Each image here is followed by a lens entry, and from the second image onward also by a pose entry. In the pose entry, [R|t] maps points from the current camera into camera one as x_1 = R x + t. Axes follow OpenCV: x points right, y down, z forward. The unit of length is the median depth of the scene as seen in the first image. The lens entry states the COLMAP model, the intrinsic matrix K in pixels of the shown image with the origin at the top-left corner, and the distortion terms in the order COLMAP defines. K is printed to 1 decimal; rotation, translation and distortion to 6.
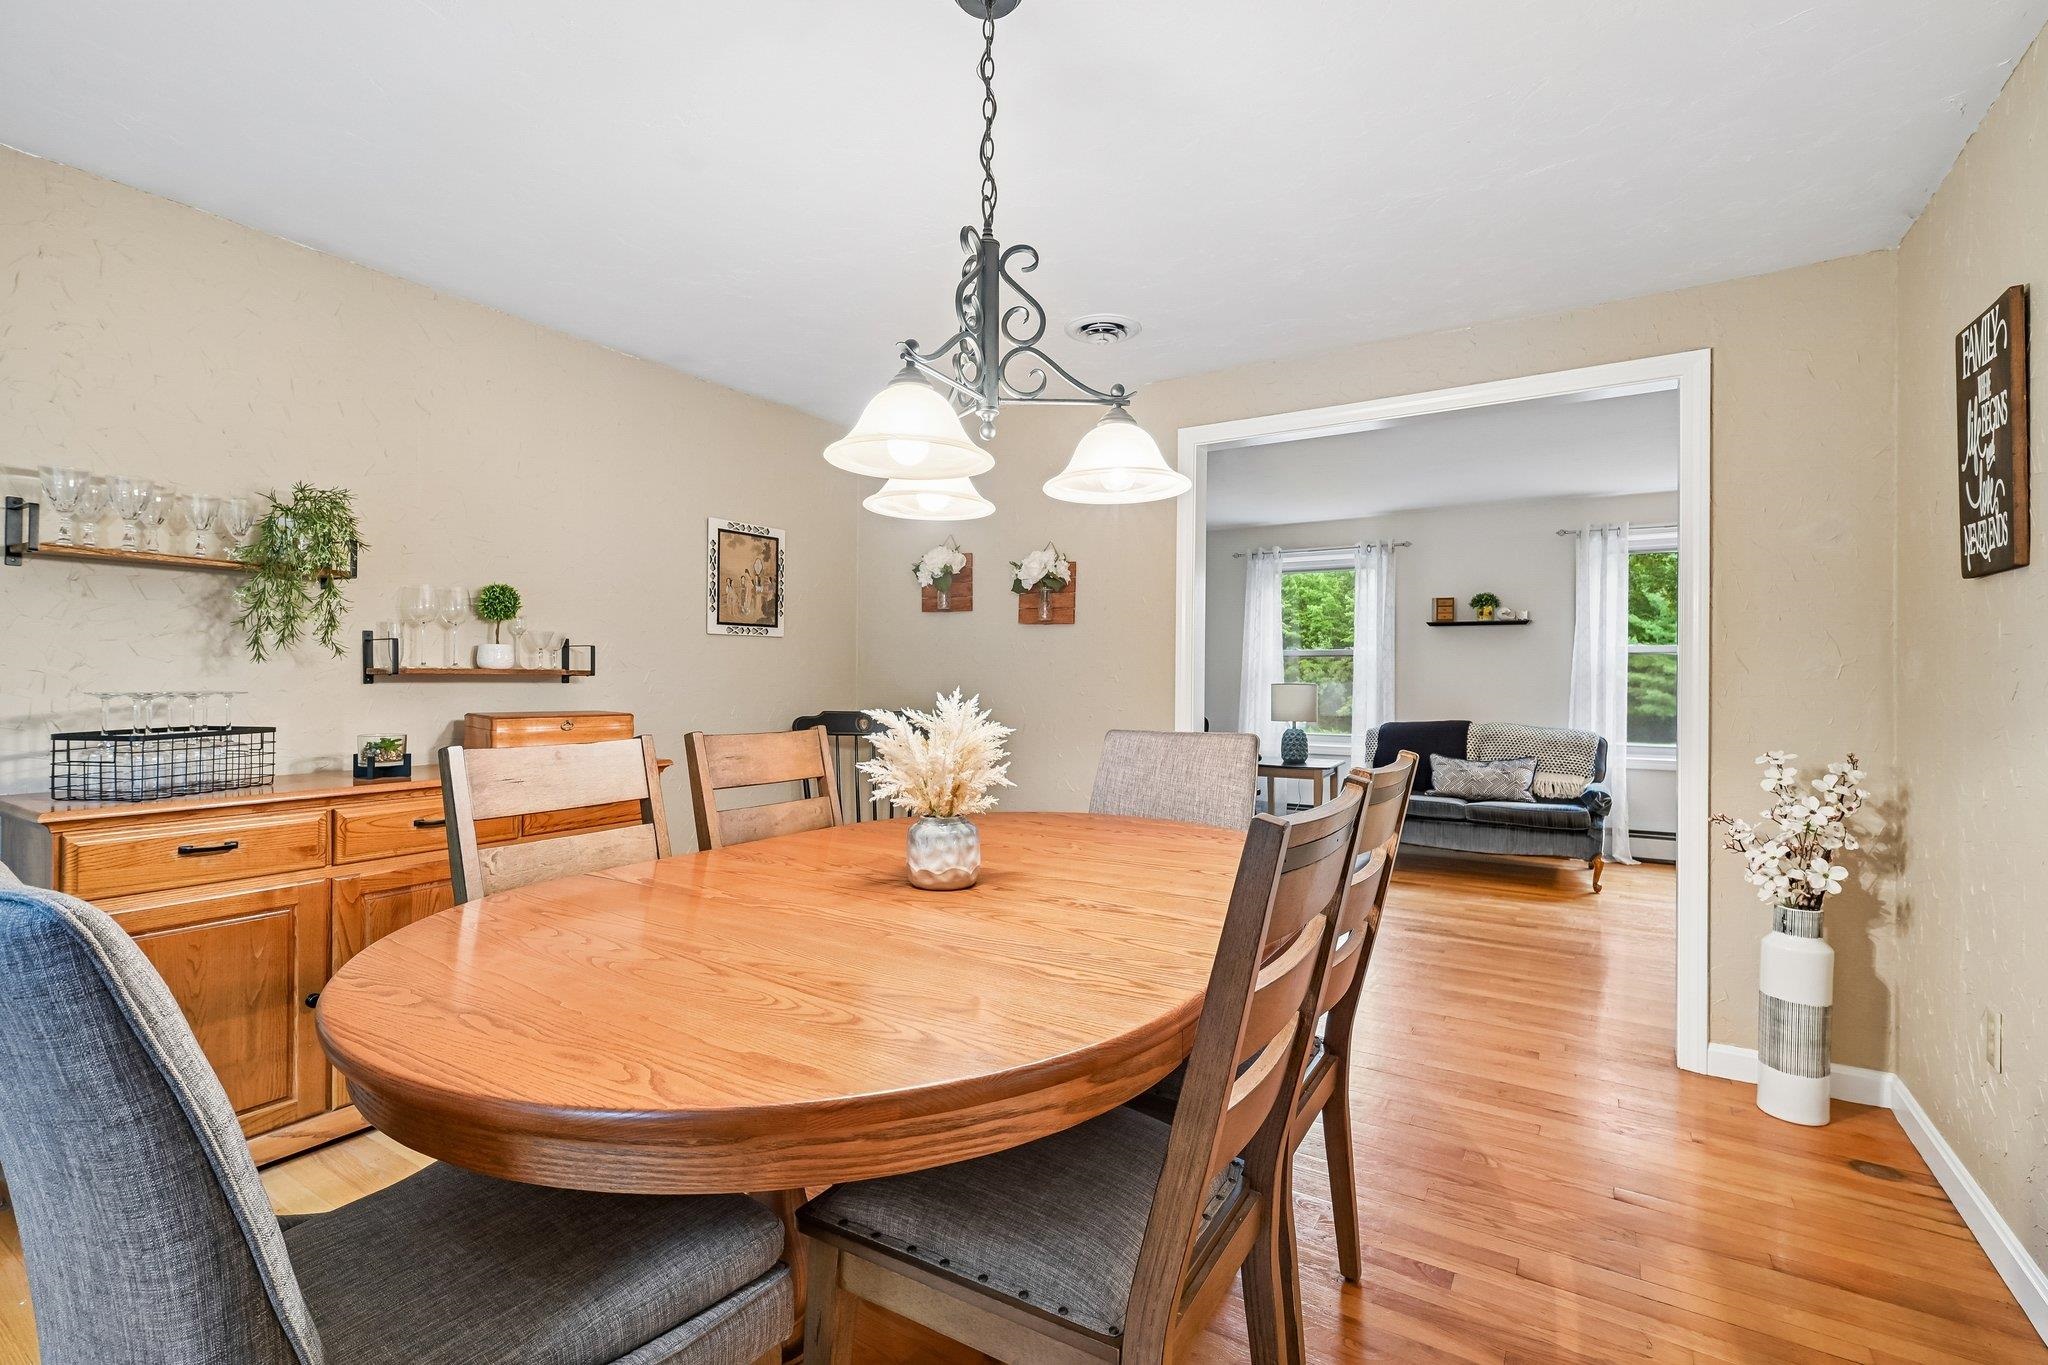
lens RADIAL K [[910.9, 0, 1014.1], [0, 910.9, 682.6], [0, 0, 1]] dist [-0.000422, -0.000103]
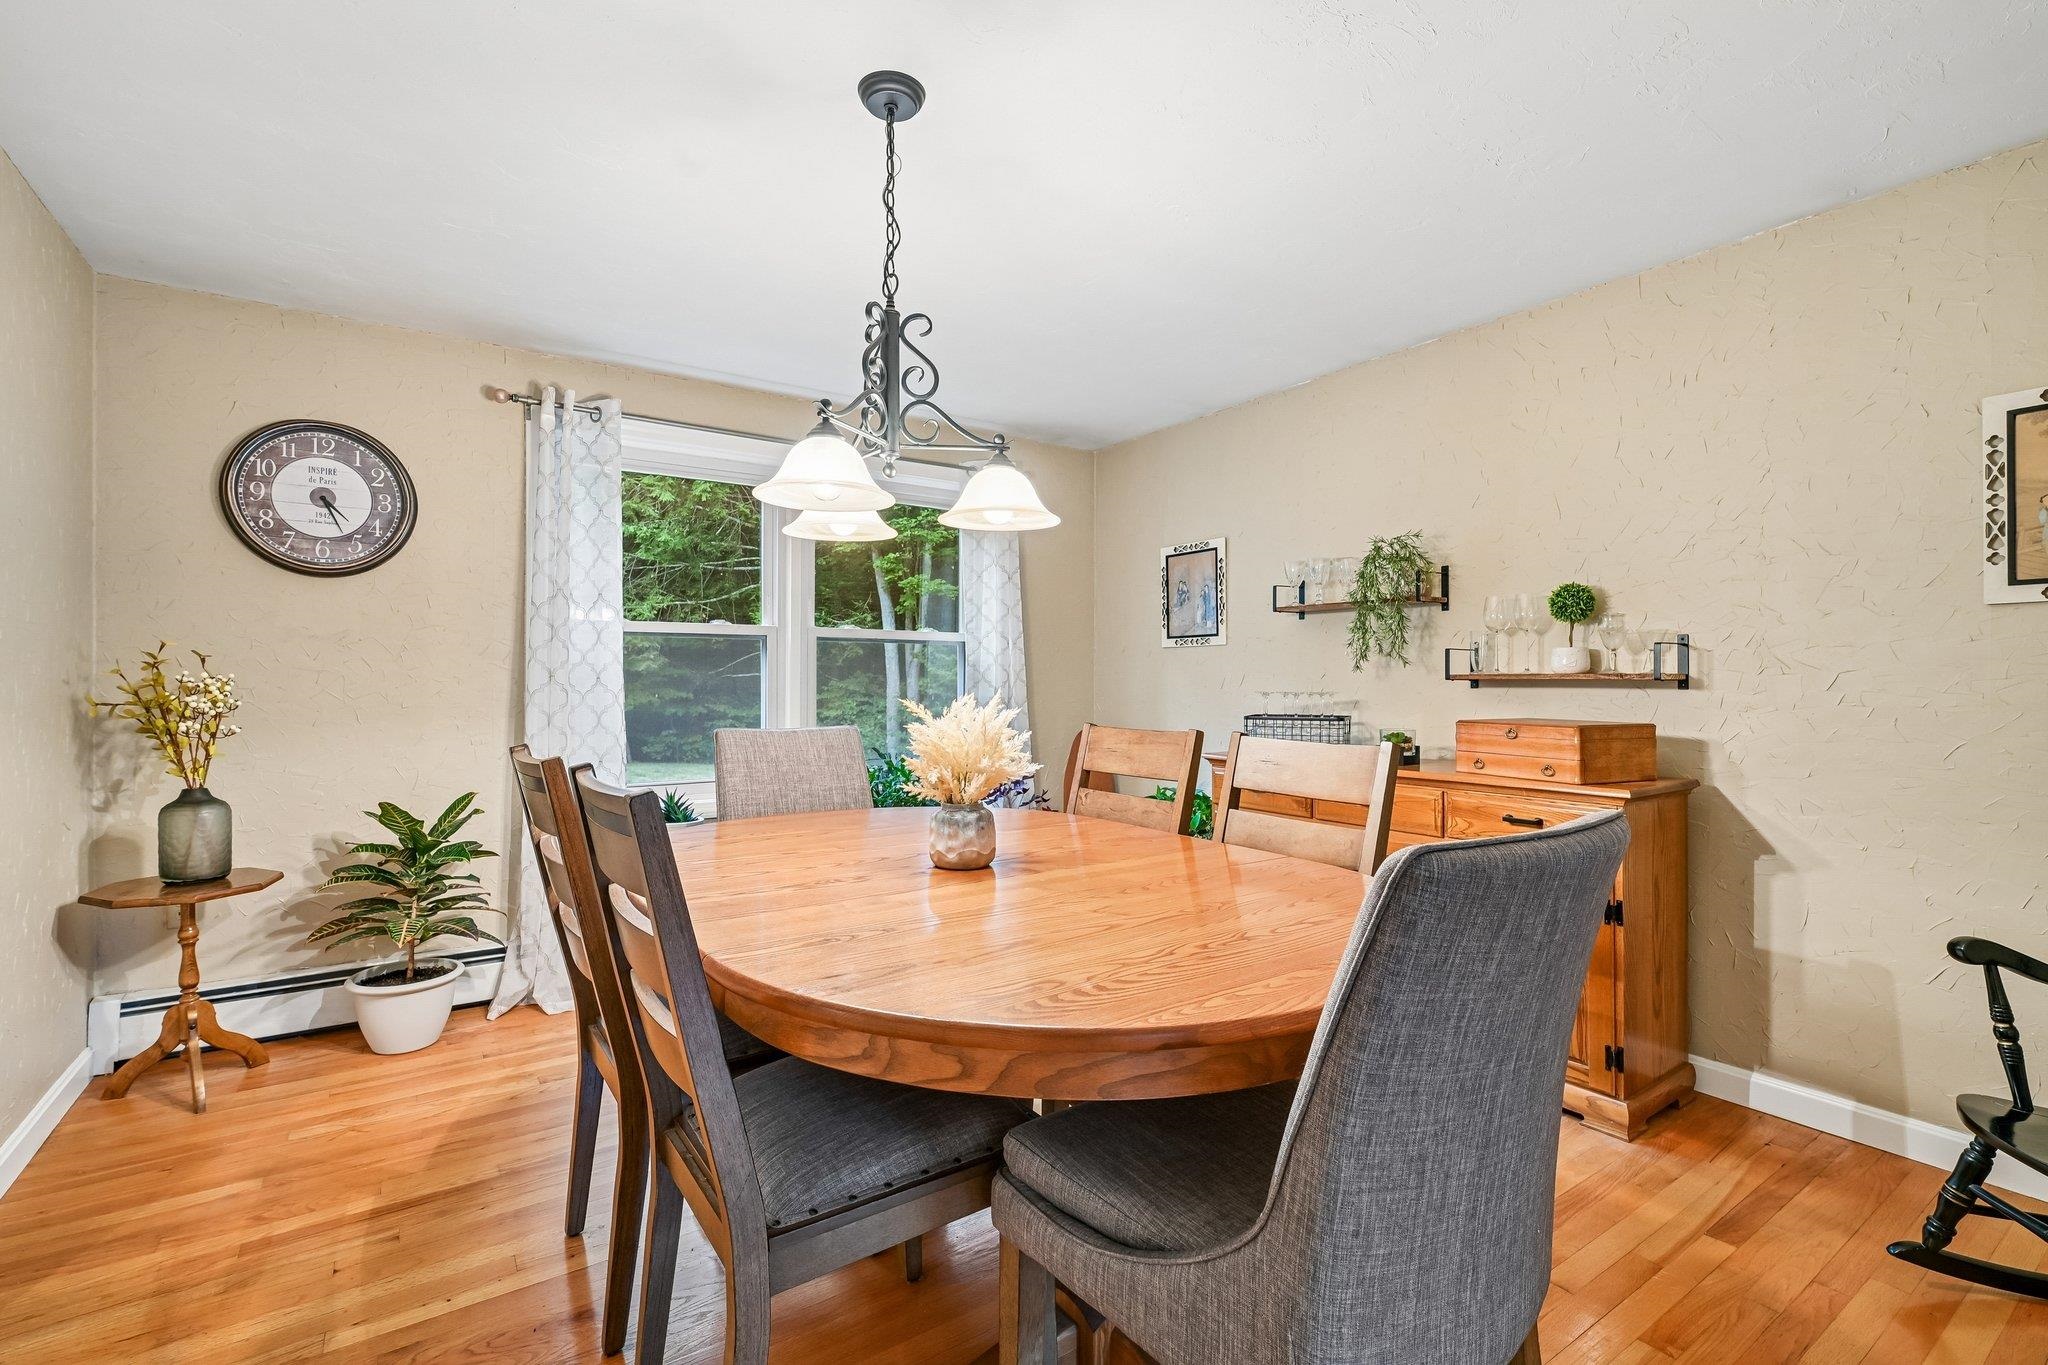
lens RADIAL K [[910.9, 0, 1014.1], [0, 910.9, 682.6], [0, 0, 1]] dist [-0.000422, -0.000103]
pose [[-0.407412, 0.002582, -0.913241, 0.658819], [-0.000493, 0.999995, 0.003047, -0.010117], [0.913244, 0.001692, -0.407409, 1.060989]]
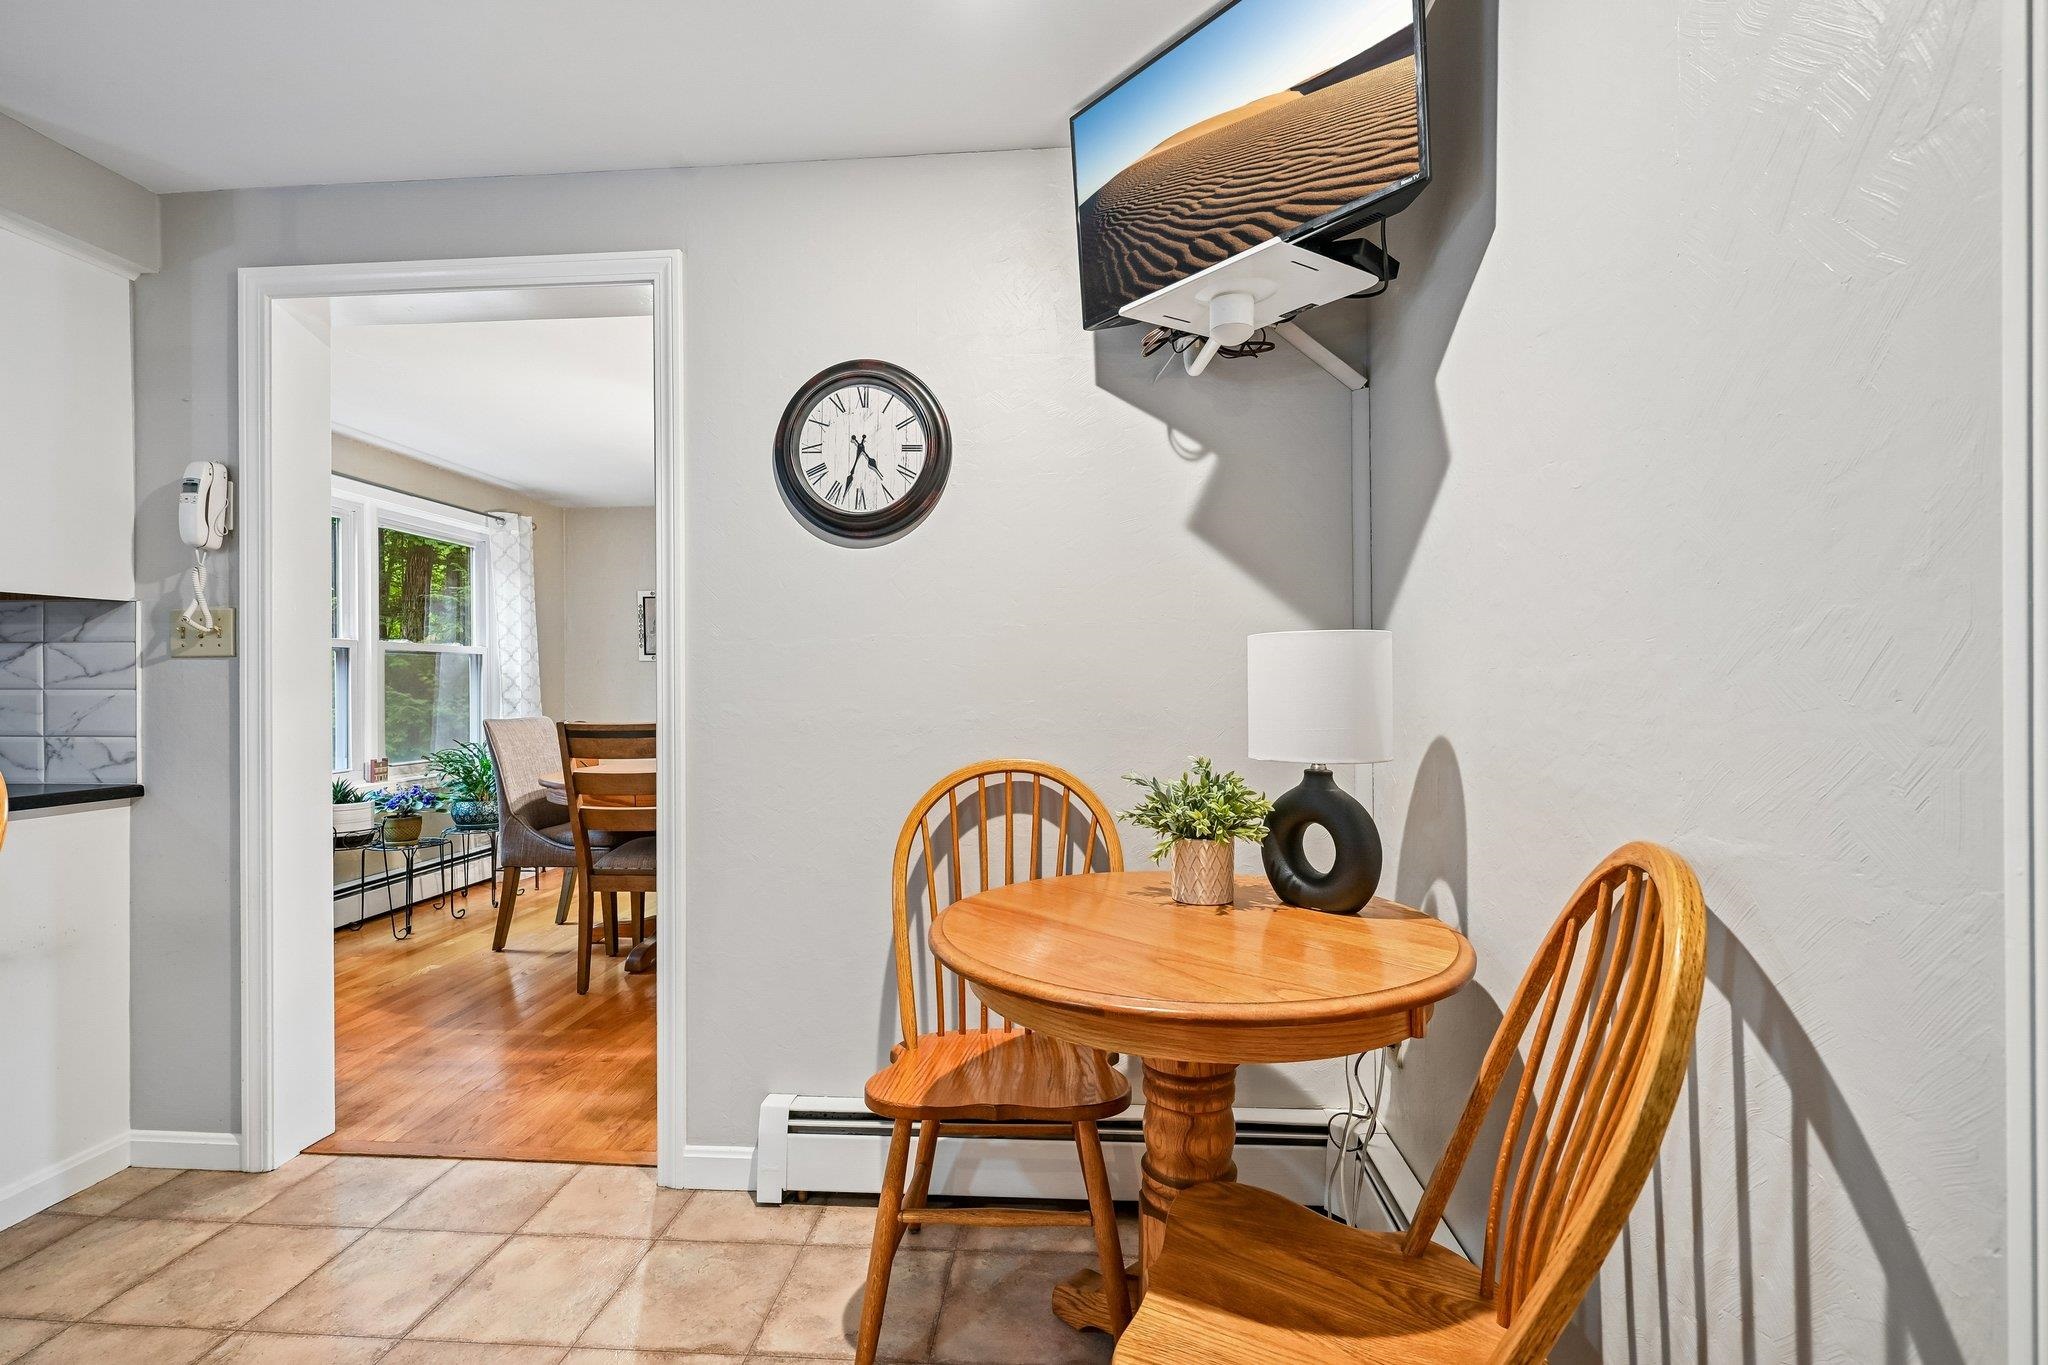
lens RADIAL K [[910.9, 0, 1014.1], [0, 910.9, 682.6], [0, 0, 1]] dist [-0.000422, -0.000103]
pose [[0.459148, -0.003331, -0.888353, 1.642555], [0.008158, 0.999967, 0.000467, -0.006545], [0.888322, -0.007462, 0.459160, 0.353244]]
